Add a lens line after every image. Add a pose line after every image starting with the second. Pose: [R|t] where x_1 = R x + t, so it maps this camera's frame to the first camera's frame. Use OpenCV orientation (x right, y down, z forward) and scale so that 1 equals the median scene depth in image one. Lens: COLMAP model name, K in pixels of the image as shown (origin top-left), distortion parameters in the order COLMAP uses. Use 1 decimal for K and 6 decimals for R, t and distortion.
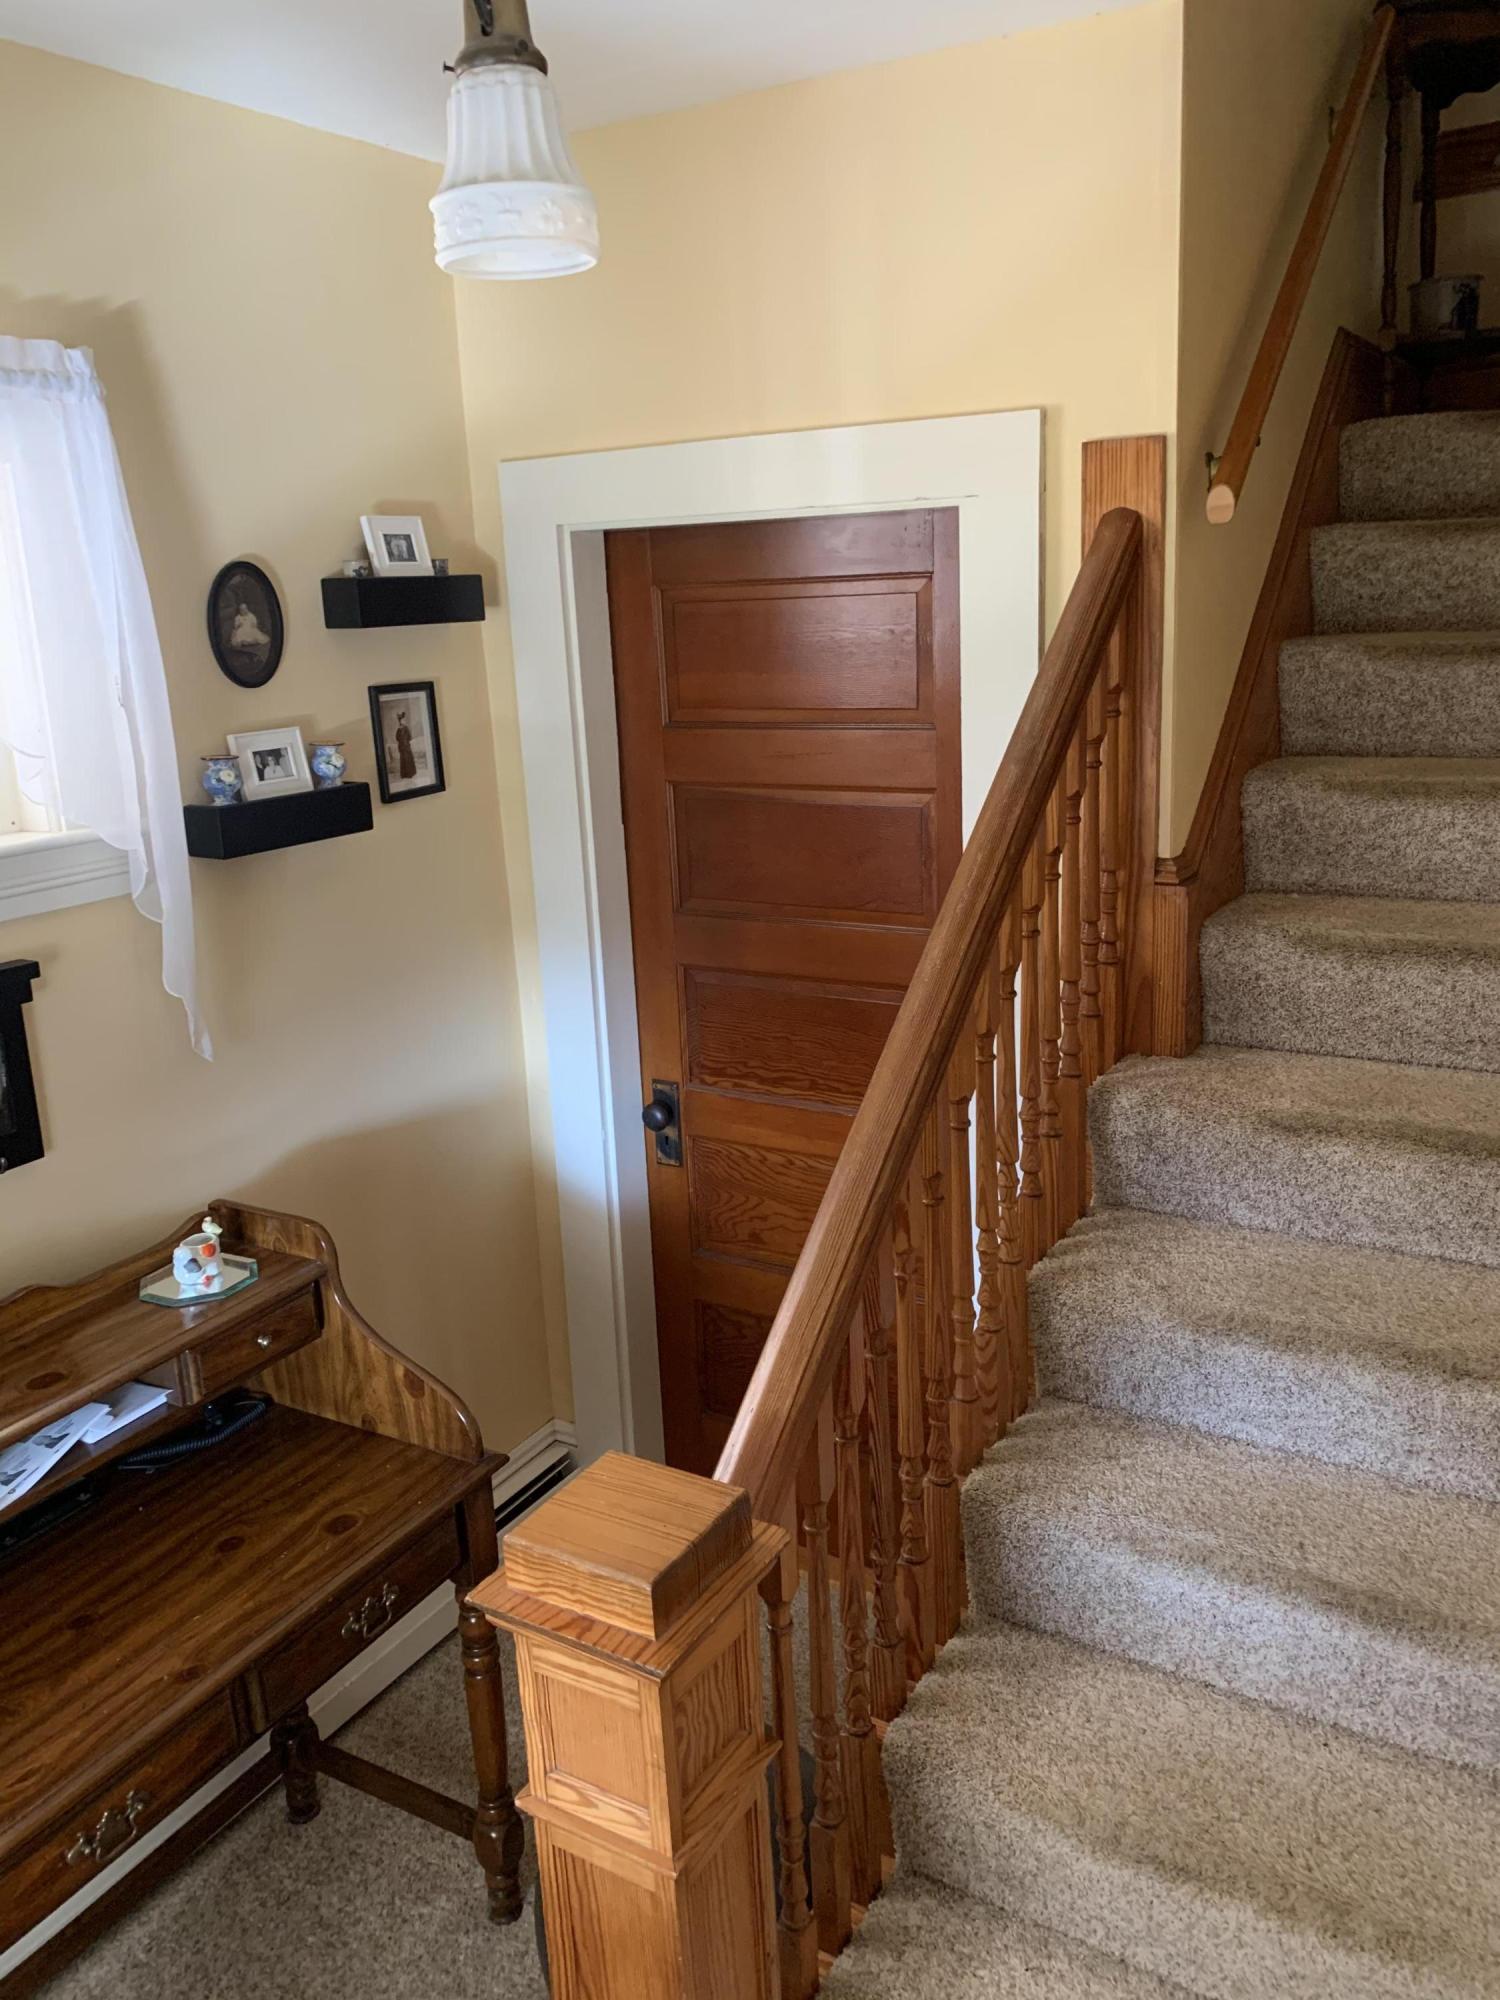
lens RADIAL K [[1551.9, 0, 808.3], [0, 1551.9, 1023.6], [0, 0, 1]] dist [0.033866, -0.053556]
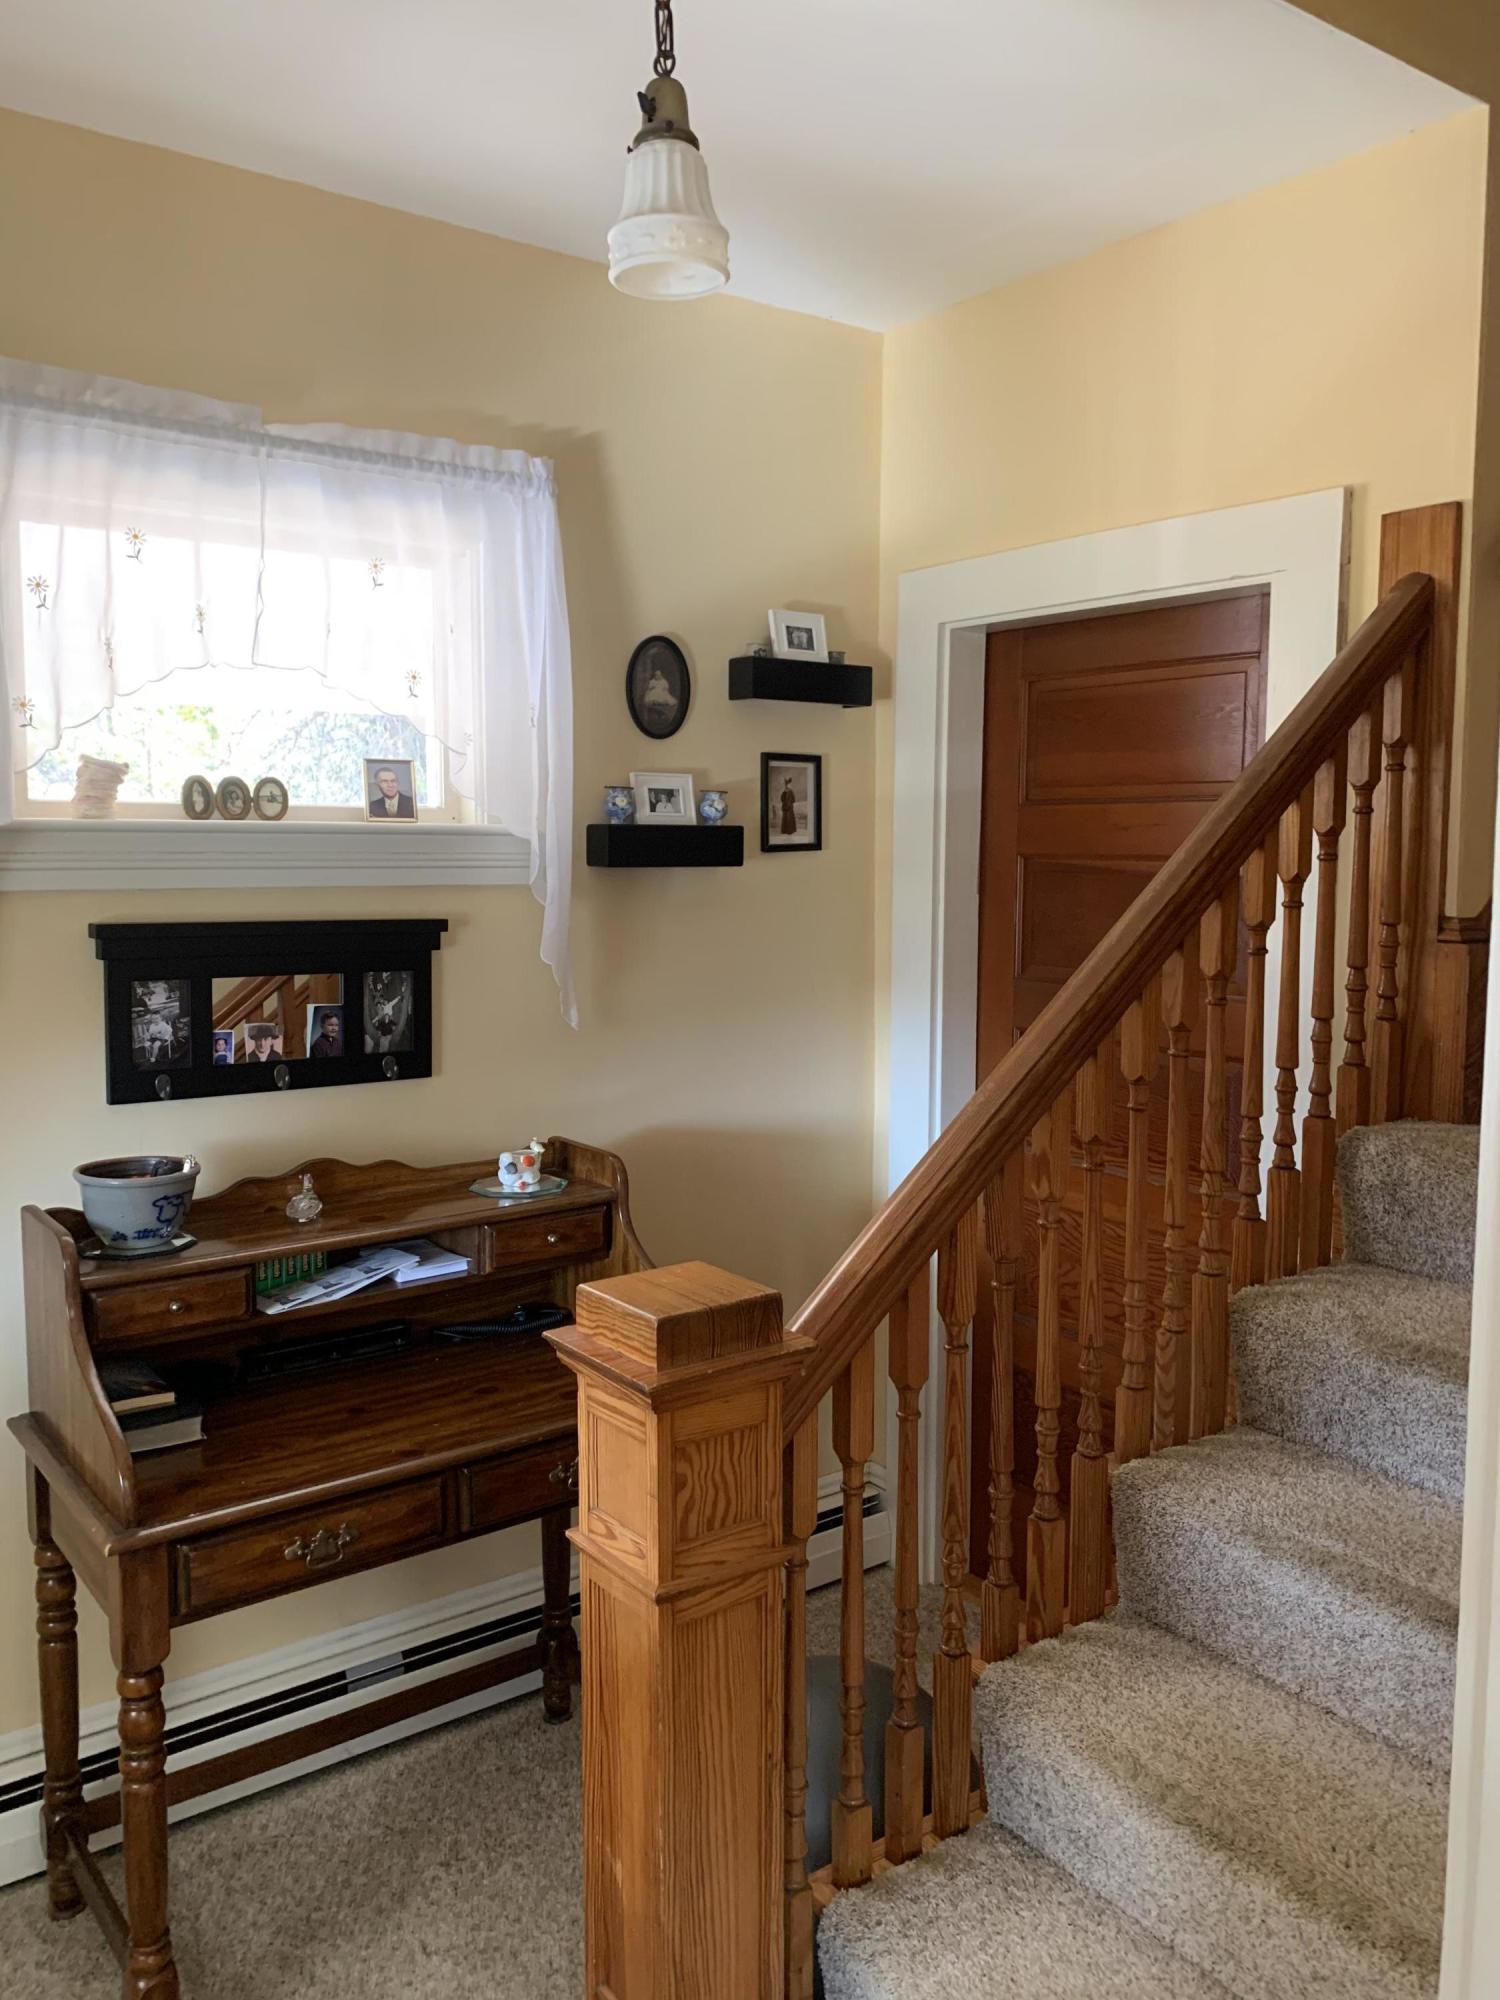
lens RADIAL K [[1551.9, 0, 771.7], [0, 1551.9, 1011.6], [0, 0, 1]] dist [0.033866, -0.053556]
pose [[0.922475, 0.087329, -0.376049, 0.237048], [-0.141321, 0.982855, -0.118424, 0.148230], [0.359260, 0.162387, 0.919001, -0.061583]]
